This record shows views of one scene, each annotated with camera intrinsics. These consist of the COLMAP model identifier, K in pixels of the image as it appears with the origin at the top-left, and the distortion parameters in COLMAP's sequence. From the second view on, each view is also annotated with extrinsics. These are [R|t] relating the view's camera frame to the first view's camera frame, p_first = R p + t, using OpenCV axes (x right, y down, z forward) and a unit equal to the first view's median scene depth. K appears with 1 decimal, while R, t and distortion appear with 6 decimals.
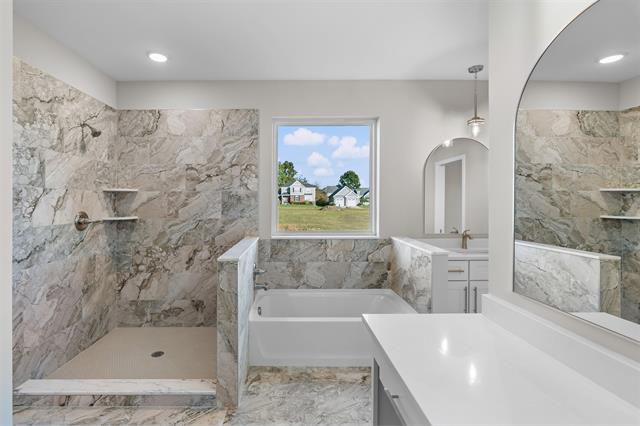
lens RADIAL K [[280.6, 0, 318.4], [0, 280.6, 203.9], [0, 0, 1]] dist [0.000417, 0.000215]
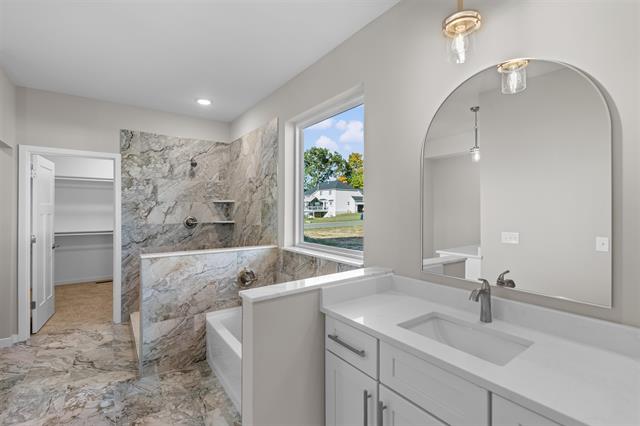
lens RADIAL K [[290.3, 0, 323.7], [0, 290.3, 207.0], [0, 0, 1]] dist [-0.004372, 0.000437]
pose [[0.598252, -0.004547, -0.801295, 0.905867], [-0.008222, 0.999896, -0.011813, -0.010438], [0.801266, 0.013656, 0.598152, 0.662289]]
